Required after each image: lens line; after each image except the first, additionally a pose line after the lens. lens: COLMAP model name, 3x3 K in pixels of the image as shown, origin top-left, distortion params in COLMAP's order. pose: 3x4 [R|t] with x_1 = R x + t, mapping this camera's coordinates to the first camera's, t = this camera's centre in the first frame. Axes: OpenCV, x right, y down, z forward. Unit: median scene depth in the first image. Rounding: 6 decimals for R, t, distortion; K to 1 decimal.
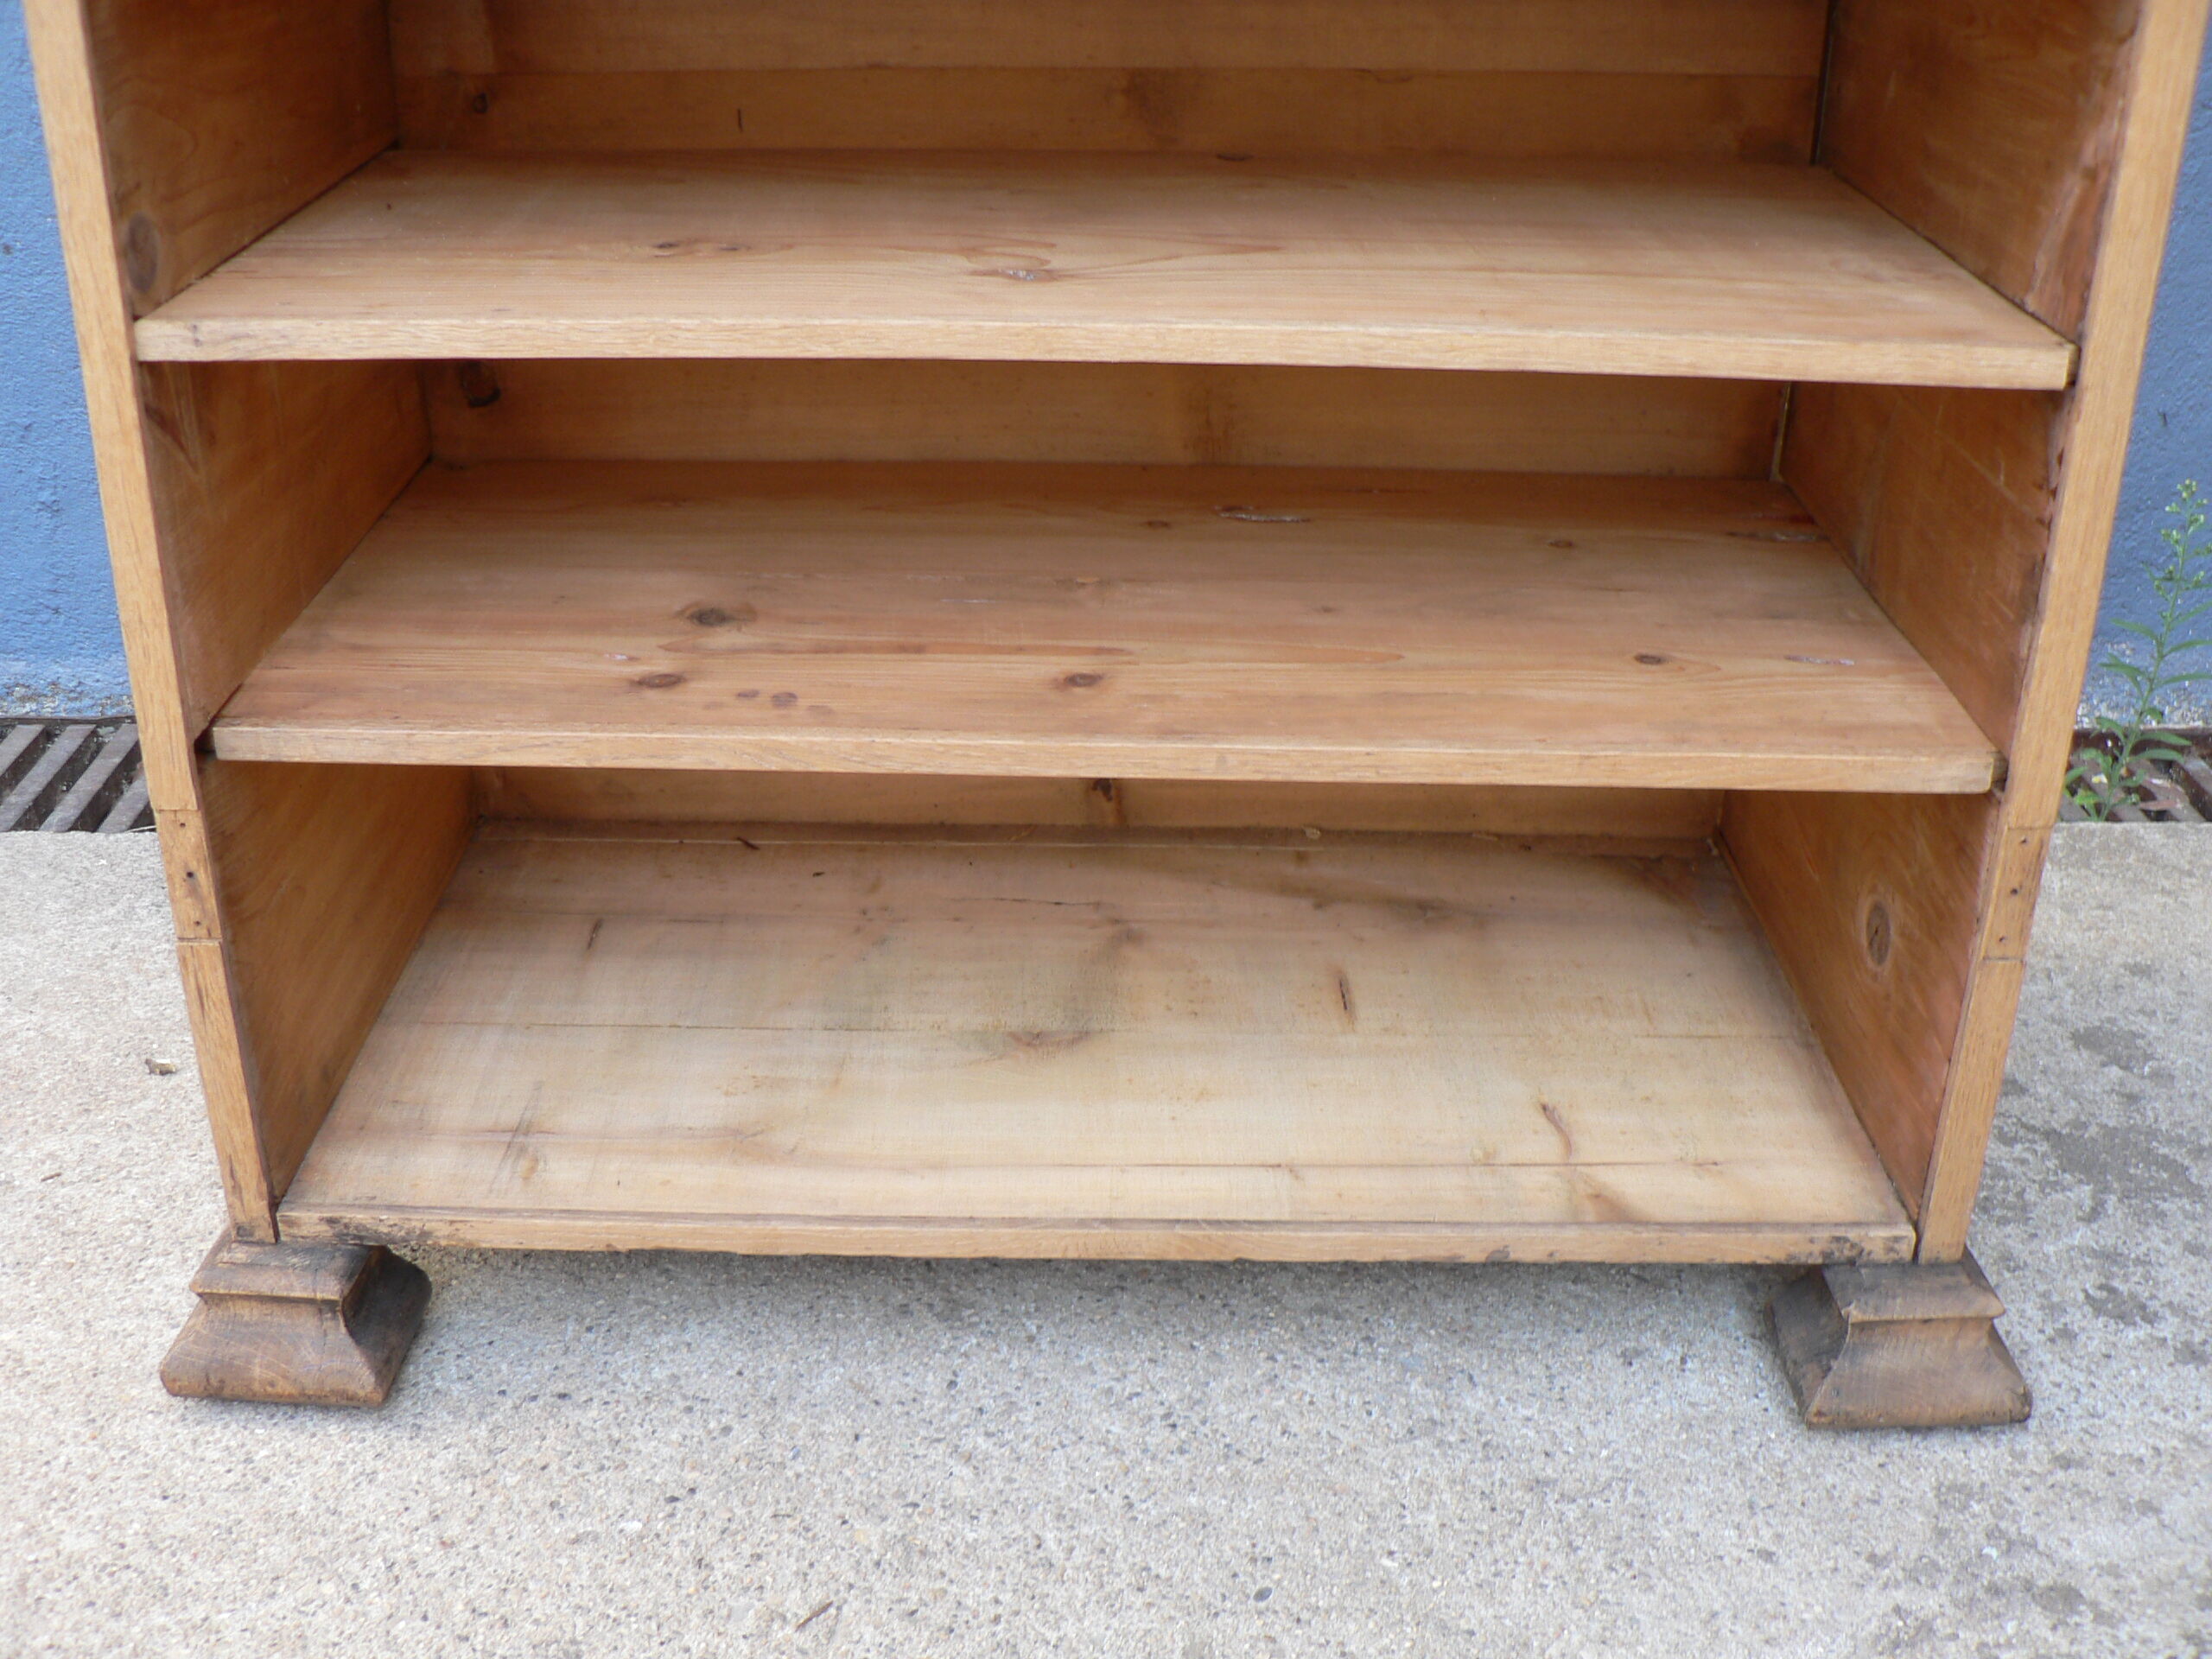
lens RADIAL K [[2409.0, 0, 1096.3], [0, 2409.0, 790.2], [0, 0, 1]] dist [-0.192794, 0.209533]
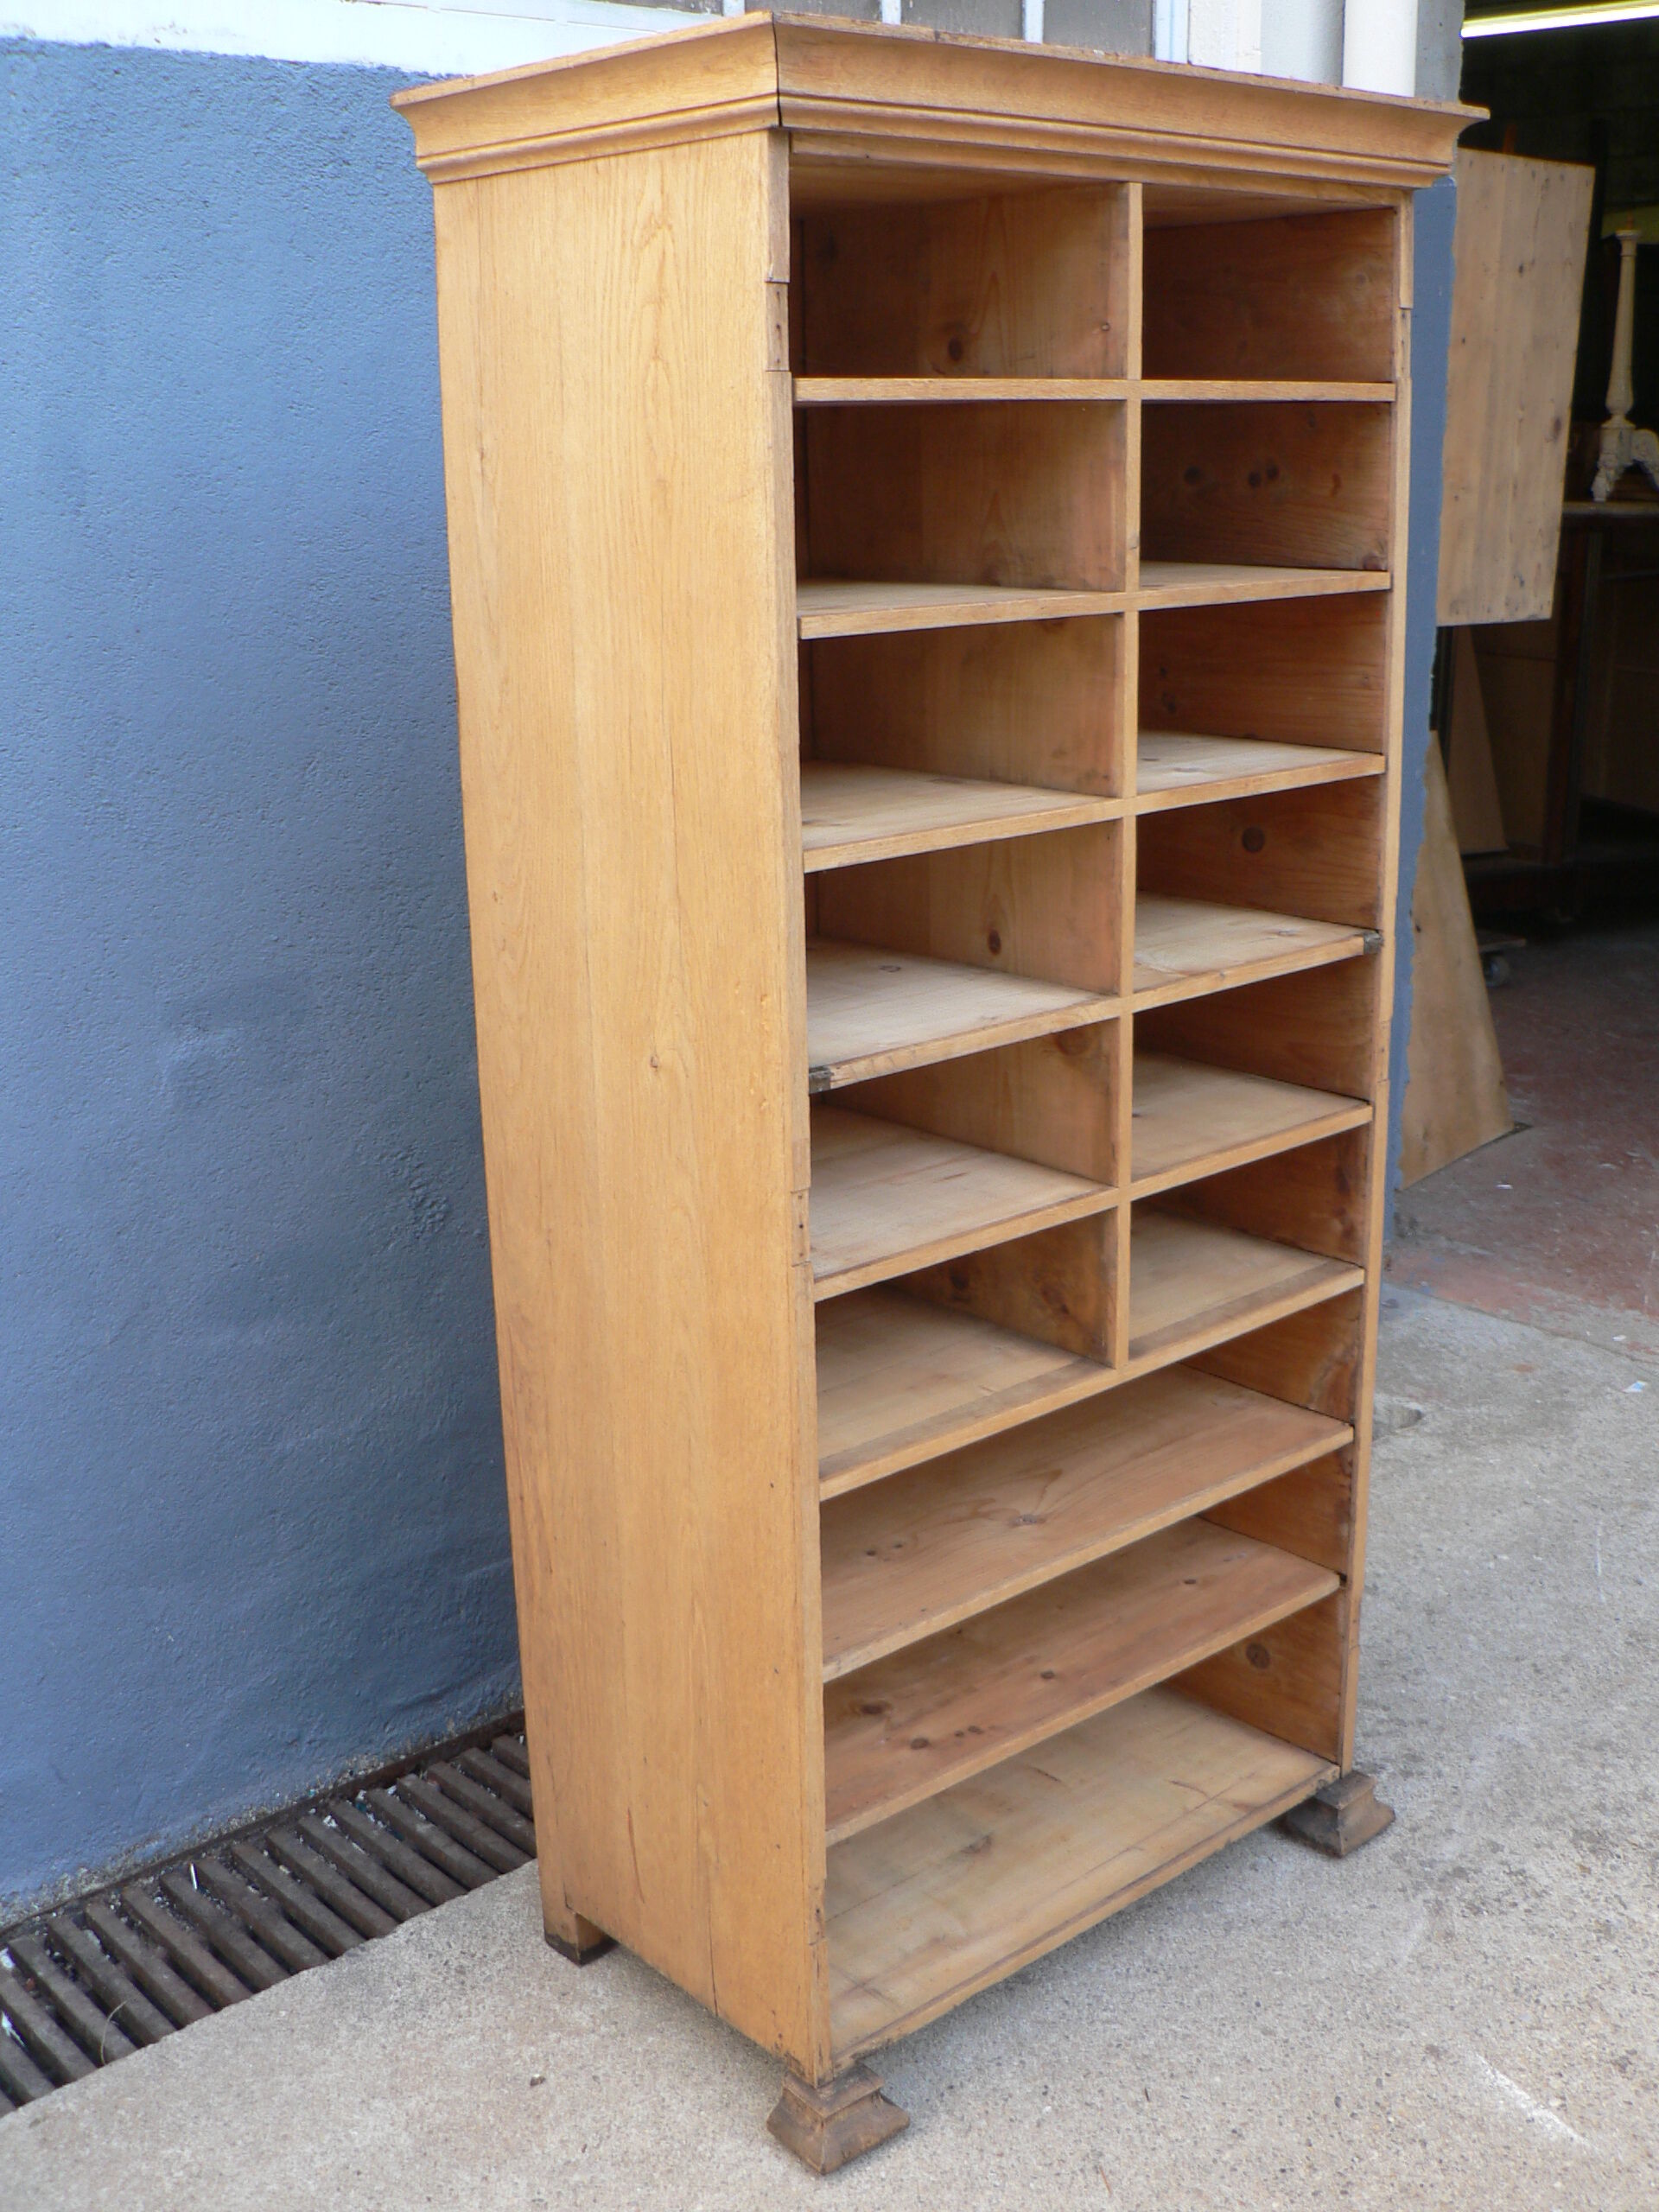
lens RADIAL K [[2409.0, 0, 793.1], [0, 2409.0, 1117.9], [0, 0, 1]] dist [-0.192794, 0.209533]
pose [[0.756976, -0.211305, 0.618335, -1.438023], [0.308487, 0.949745, -0.053096, -0.491271], [-0.576041, 0.230941, 0.784119, -0.737519]]
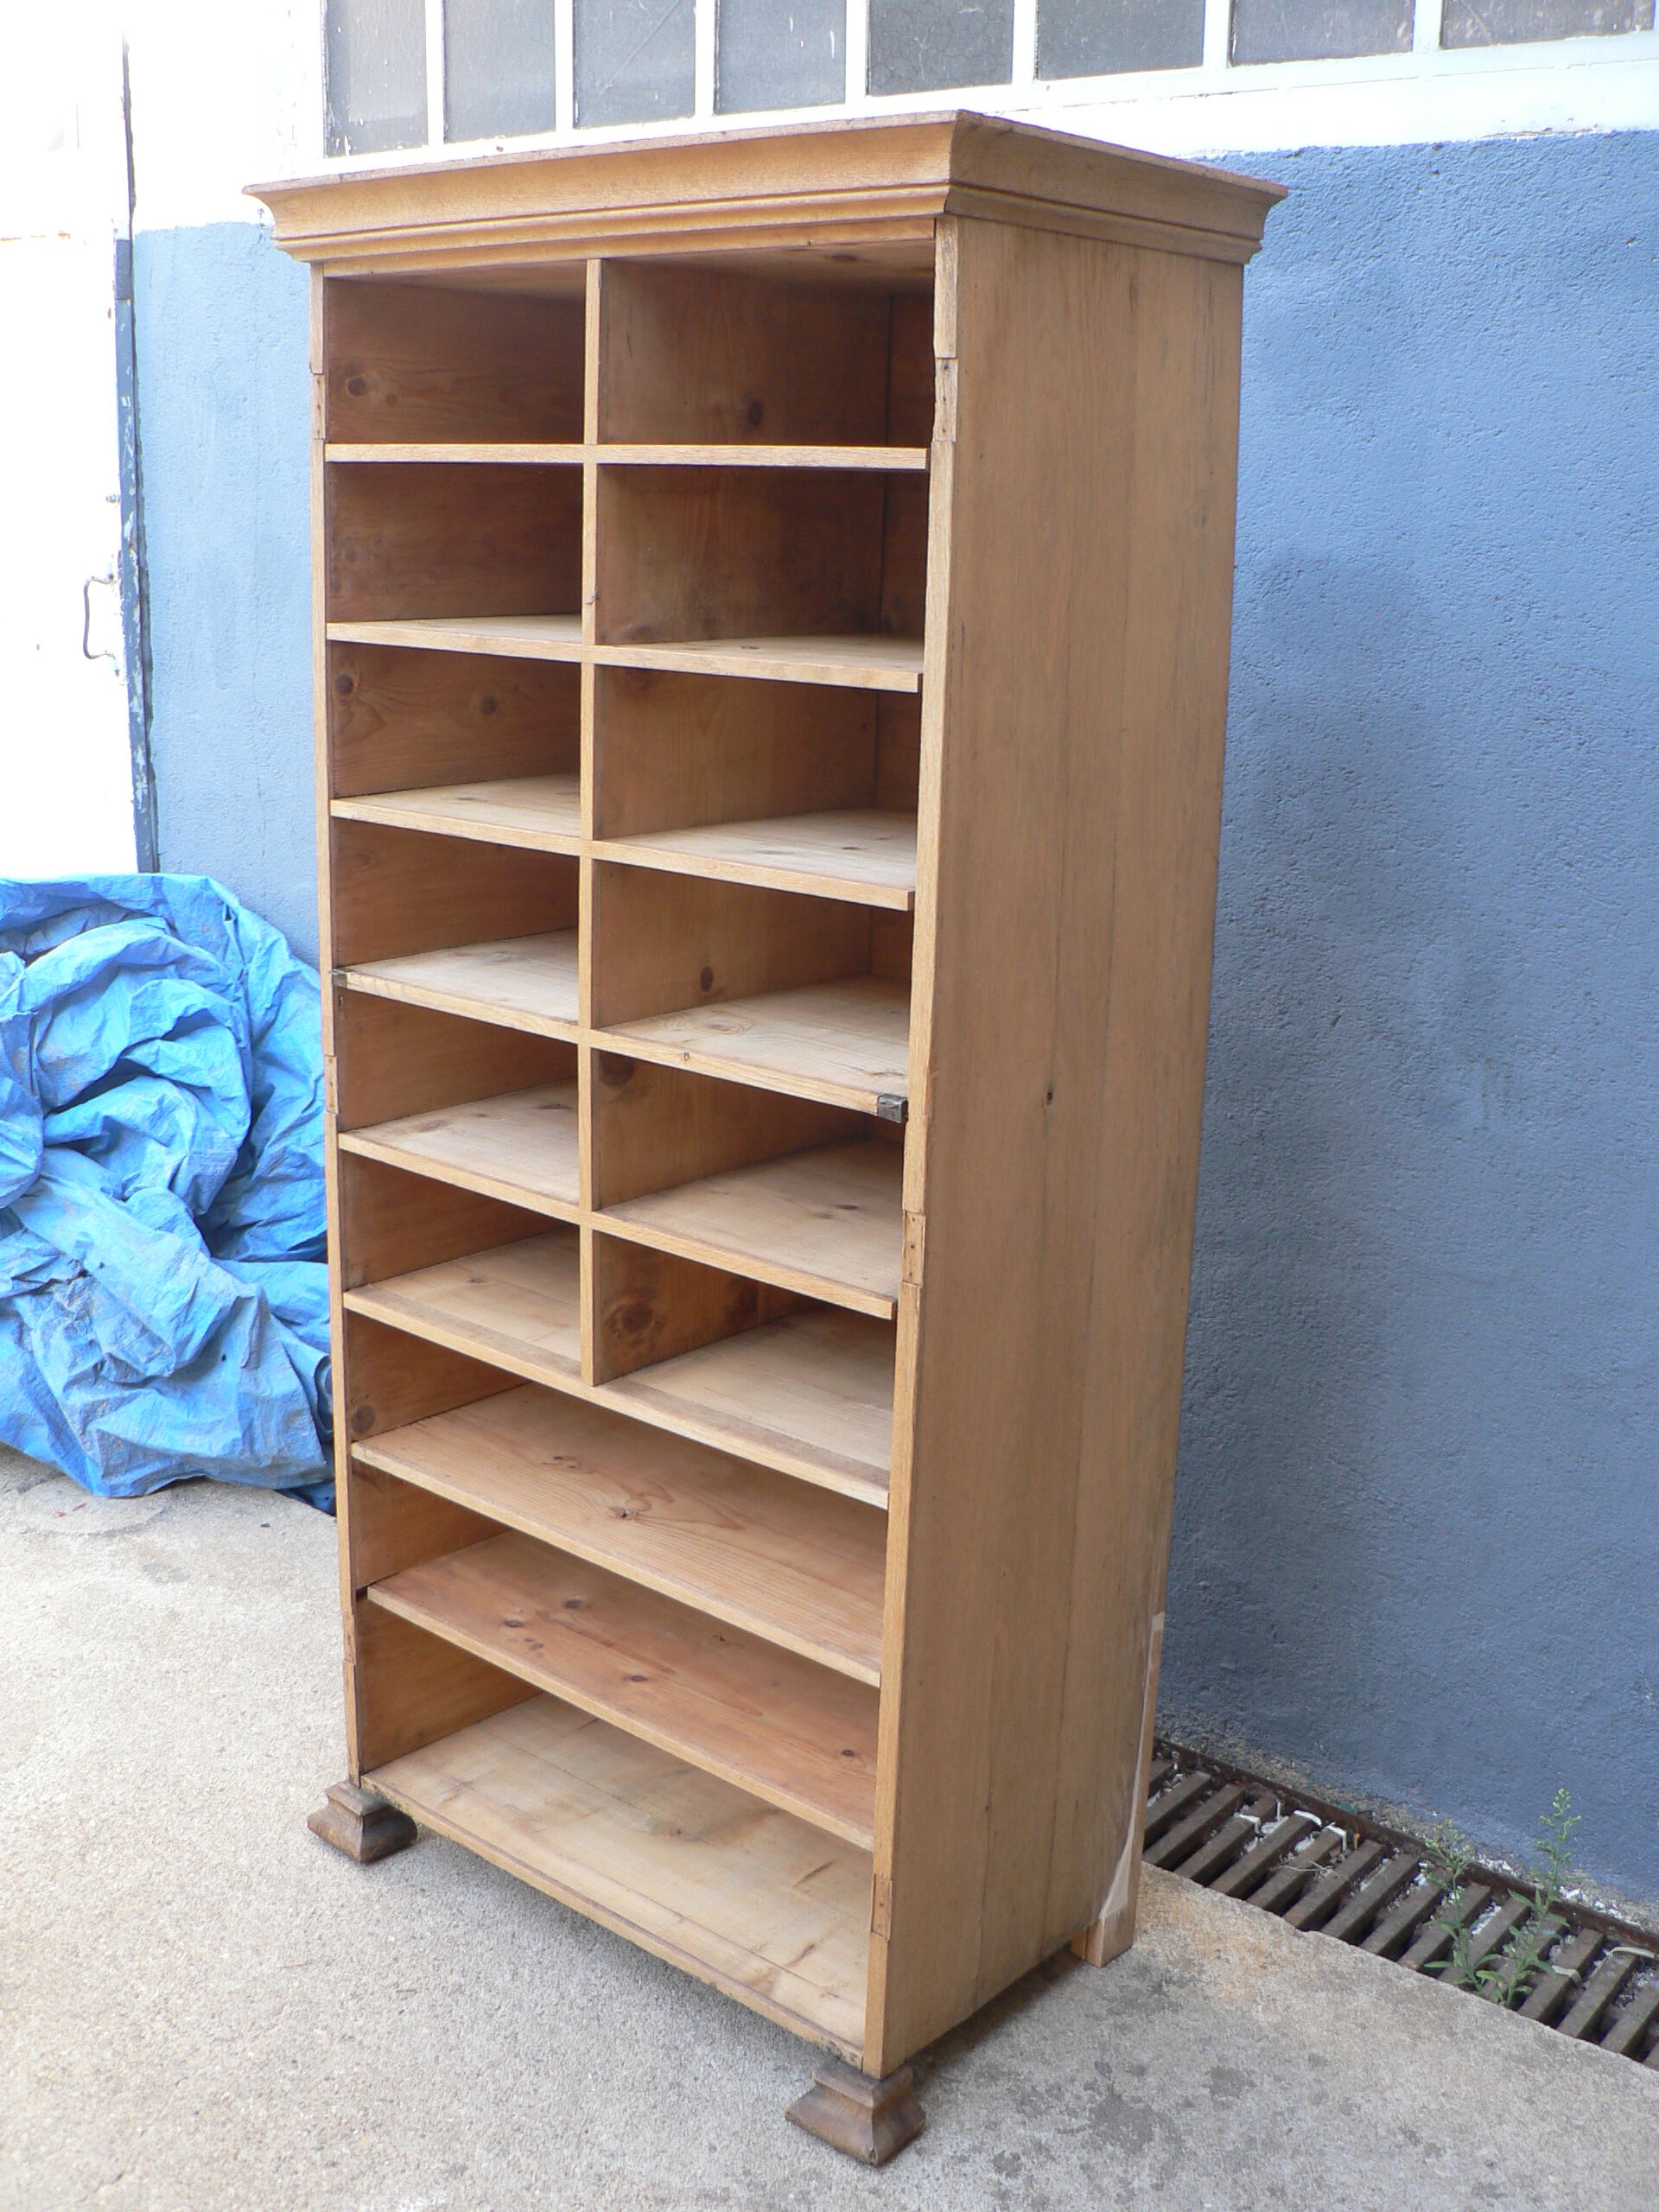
lens RADIAL K [[2409.0, 0, 793.1], [0, 2409.0, 1117.9], [0, 0, 1]] dist [-0.192794, 0.209533]
pose [[0.753208, 0.173768, -0.634415, 1.473936], [-0.293896, 0.951756, -0.088239, -0.401200], [0.588475, 0.252914, 0.767939, -0.844373]]
